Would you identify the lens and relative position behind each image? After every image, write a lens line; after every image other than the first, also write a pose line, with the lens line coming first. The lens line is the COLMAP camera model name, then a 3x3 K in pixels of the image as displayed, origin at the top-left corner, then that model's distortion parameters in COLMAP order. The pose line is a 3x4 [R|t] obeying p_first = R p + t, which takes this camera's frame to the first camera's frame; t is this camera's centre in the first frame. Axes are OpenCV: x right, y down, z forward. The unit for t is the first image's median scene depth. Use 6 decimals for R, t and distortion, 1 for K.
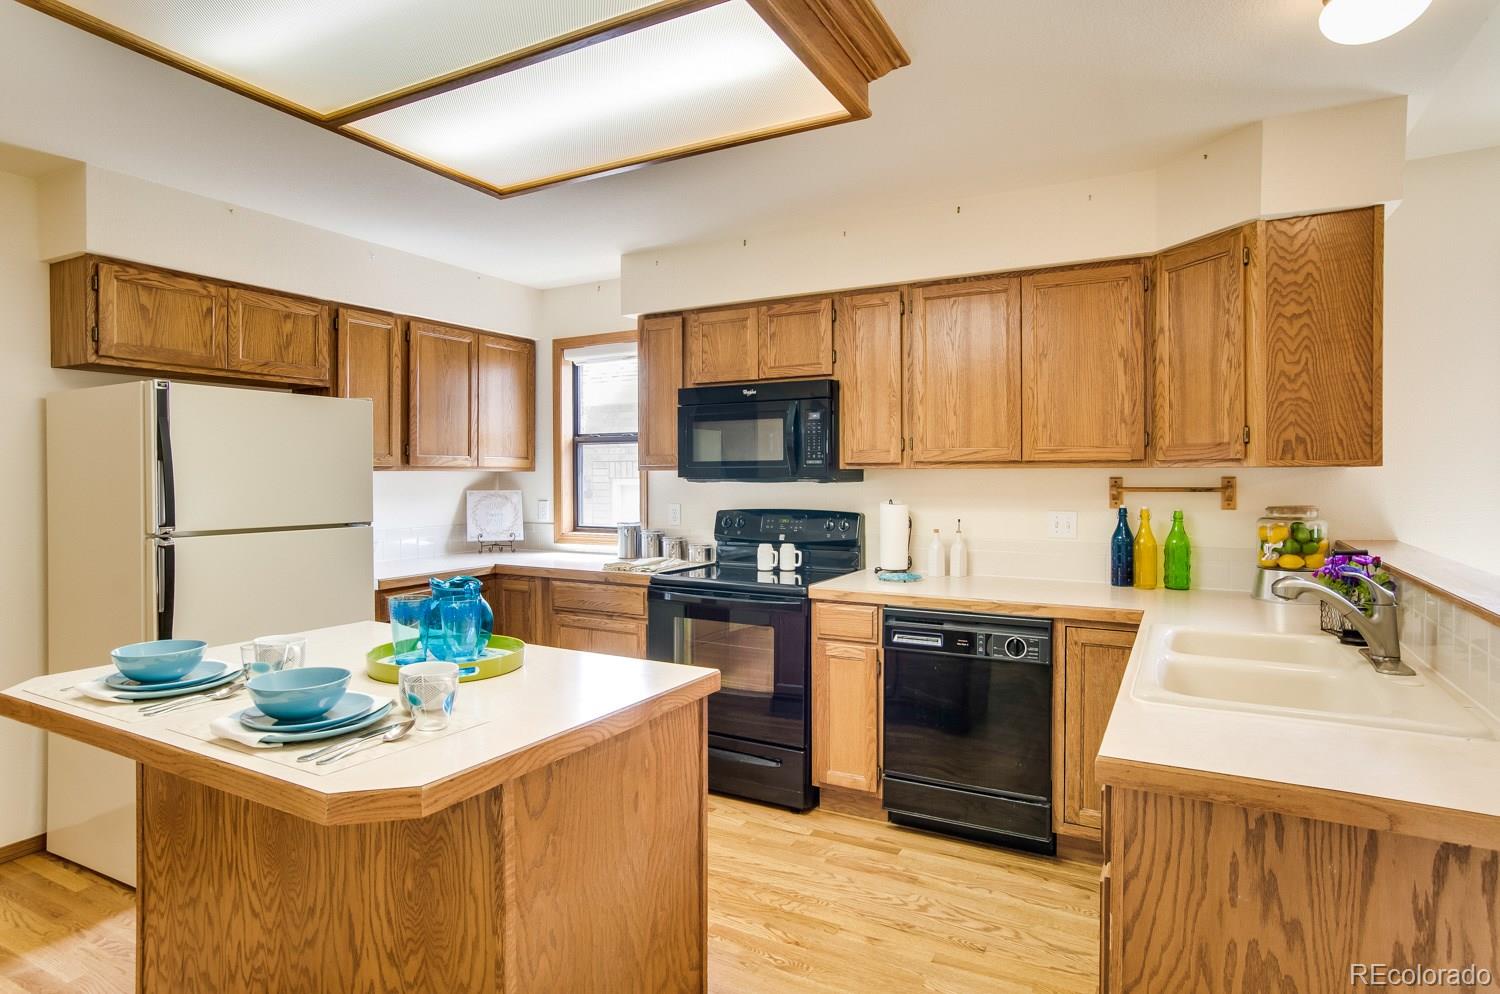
lens RADIAL K [[814.0, 0, 745.8], [0, 814.0, 482.9], [0, 0, 1]] dist [-0.049280, 0.035749]
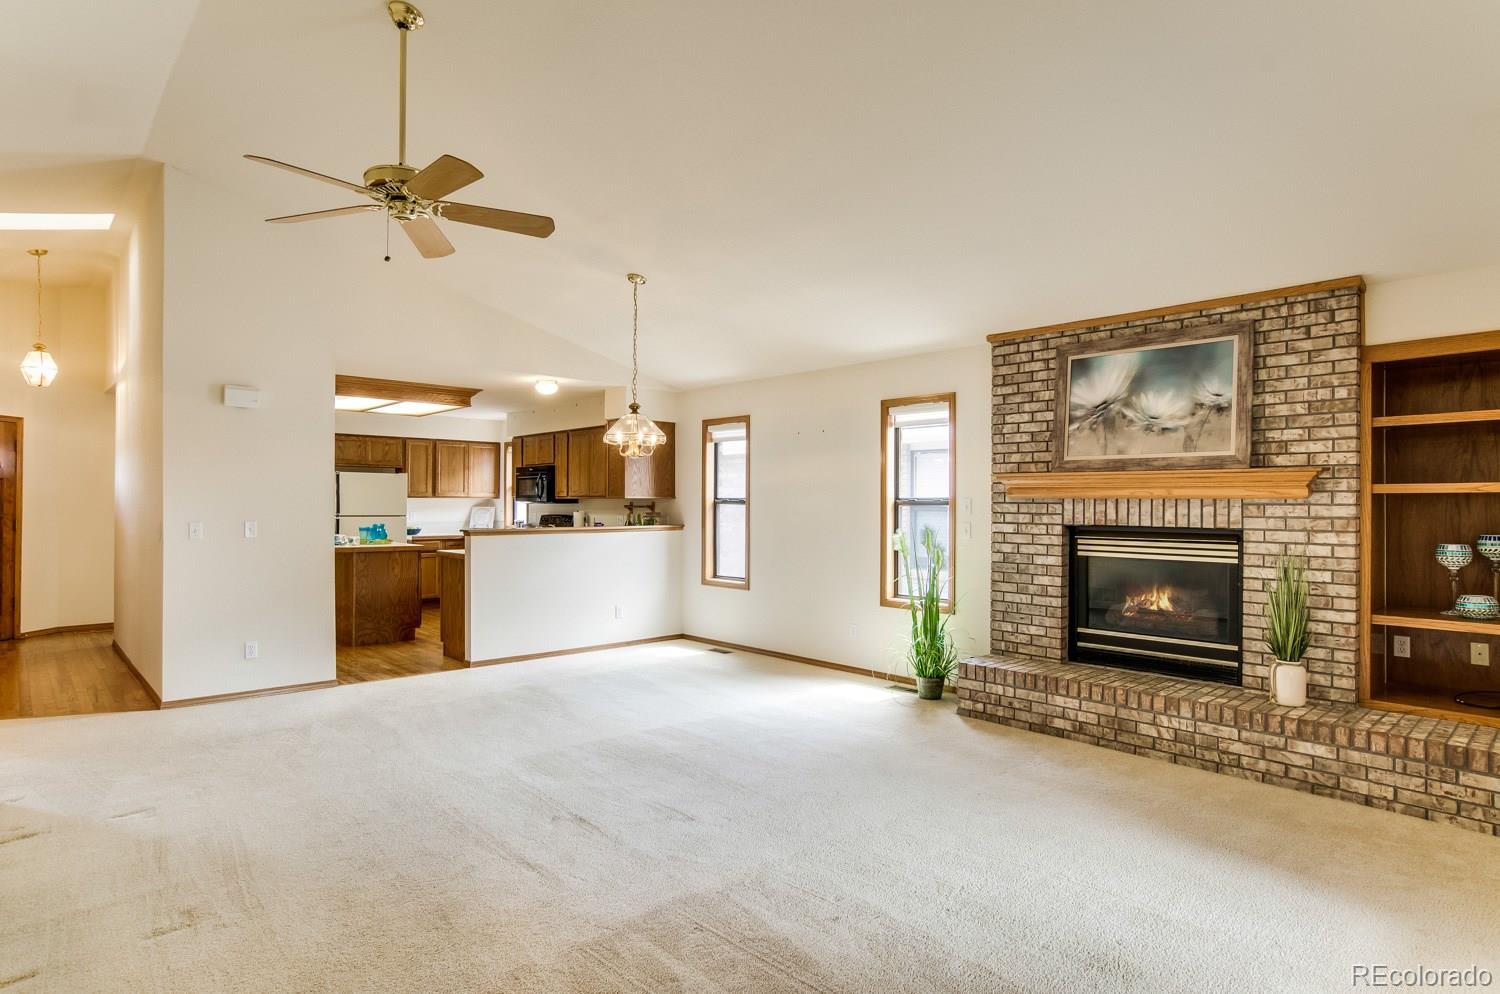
lens RADIAL K [[820.9, 0, 740.8], [0, 820.9, 496.9], [0, 0, 1]] dist [-0.048132, 0.036630]
pose [[0.946533, 0.006032, -0.322552, 1.703495], [-0.012726, 0.999745, -0.018648, 0.021929], [0.322357, 0.021756, 0.946368, -1.463580]]
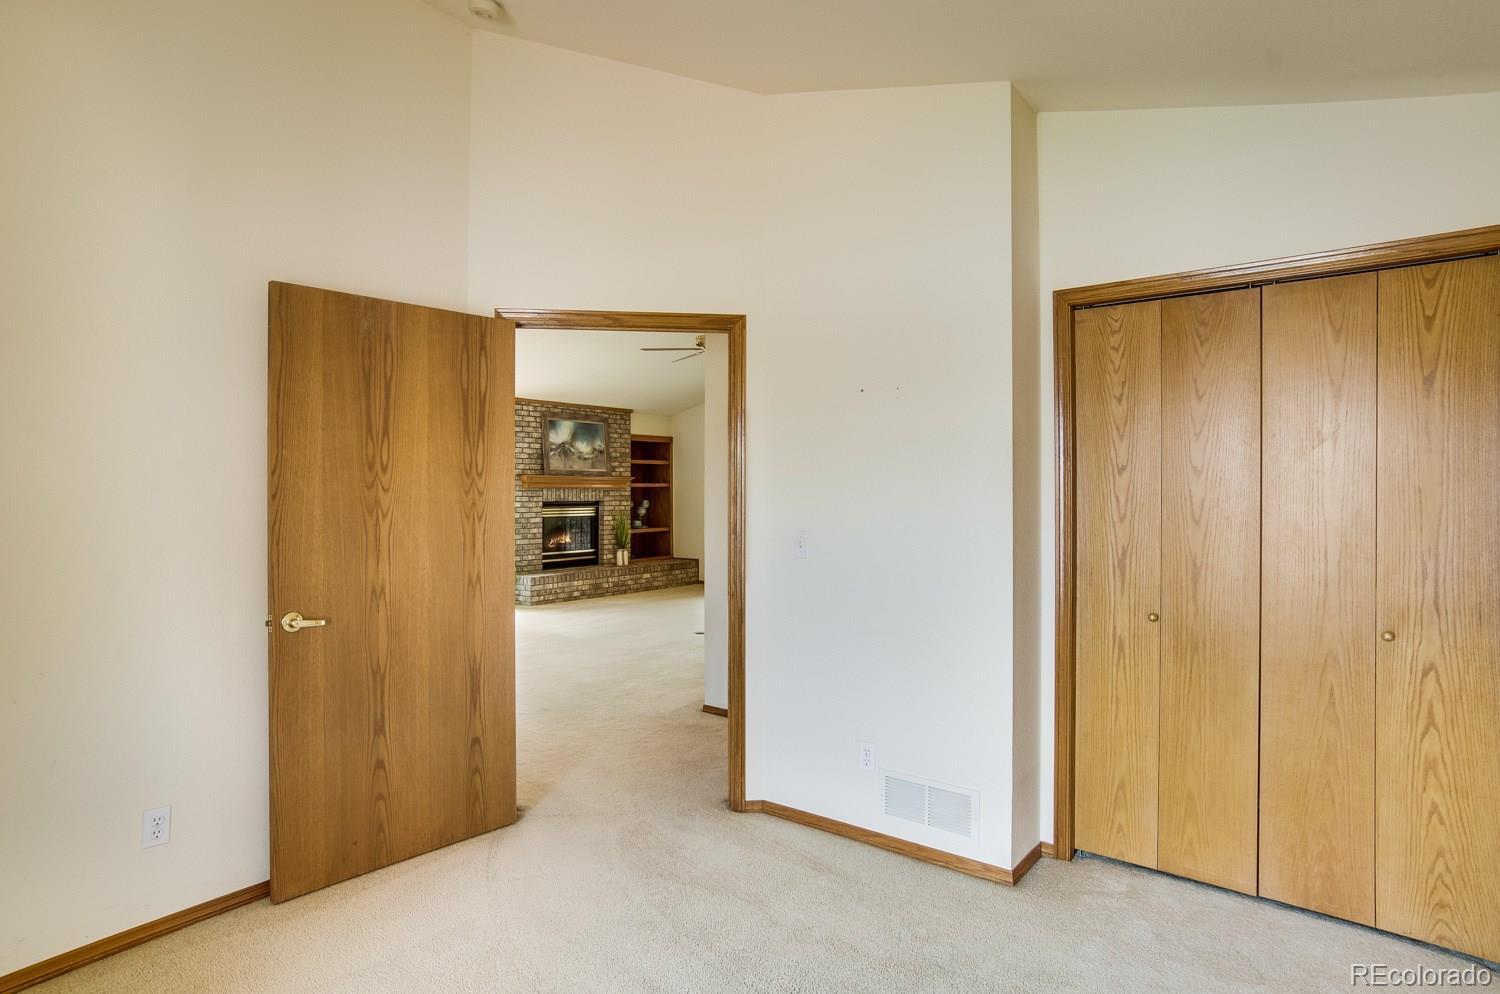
lens RADIAL K [[814.0, 0, 745.8], [0, 814.0, 482.9], [0, 0, 1]] dist [-0.049280, 0.035749]
pose [[0.158277, 0.011814, 0.987324, -1.229089], [0.012311, 0.999827, -0.013937, 0.019720], [-0.987318, 0.014361, 0.158104, -1.026233]]
